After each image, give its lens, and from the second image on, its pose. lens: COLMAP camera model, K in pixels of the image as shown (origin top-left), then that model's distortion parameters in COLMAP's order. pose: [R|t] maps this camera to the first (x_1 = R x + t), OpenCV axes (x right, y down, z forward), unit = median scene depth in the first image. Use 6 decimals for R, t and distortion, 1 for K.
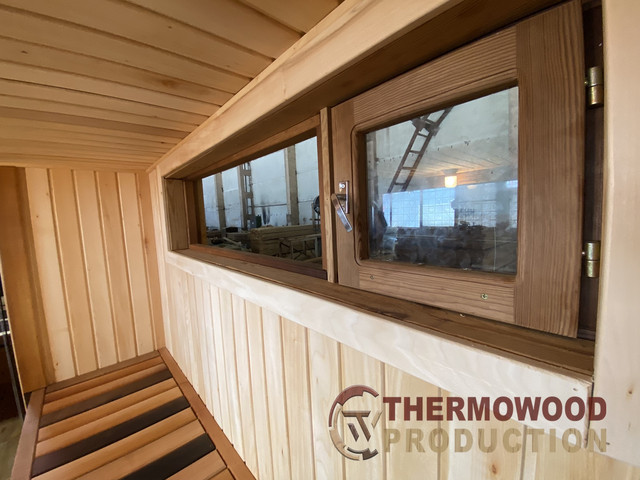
lens RADIAL K [[260.4, 0, 320.3], [0, 260.4, 235.0], [0, 0, 1]] dist [0.002997, -0.012343]
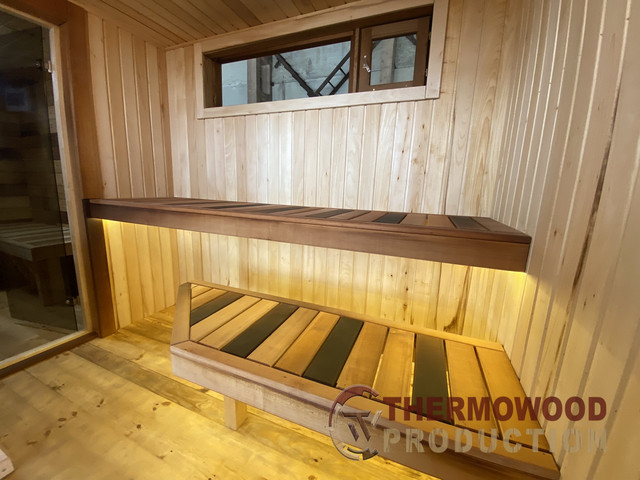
lens RADIAL K [[259.8, 0, 320.9], [0, 259.8, 235.6], [0, 0, 1]] dist [0.004884, -0.013151]
pose [[0.903963, 0.001543, 0.427609, -0.715014], [-0.045170, 0.994743, 0.091899, 0.690902], [-0.425219, -0.102388, 0.899280, -0.723345]]
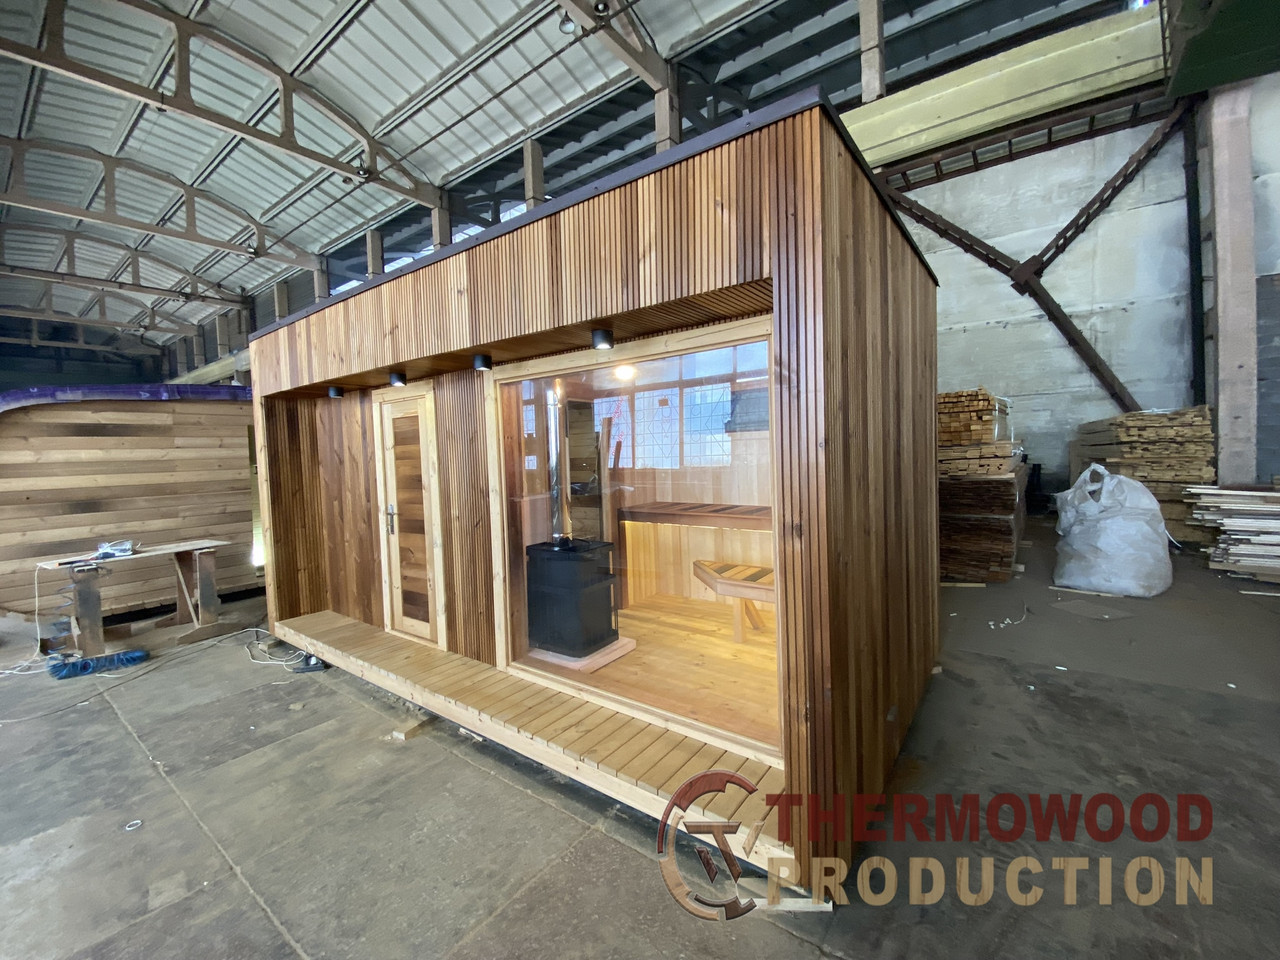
lens RADIAL K [[520.8, 0, 641.5], [0, 520.8, 472.6], [0, 0, 1]] dist [0.002997, -0.012343]
pose [[0.982568, 0.004867, 0.185841, -1.871312], [0.002882, 0.999138, -0.041409, 0.567453], [-0.185883, 0.041223, 0.981707, -3.055380]]
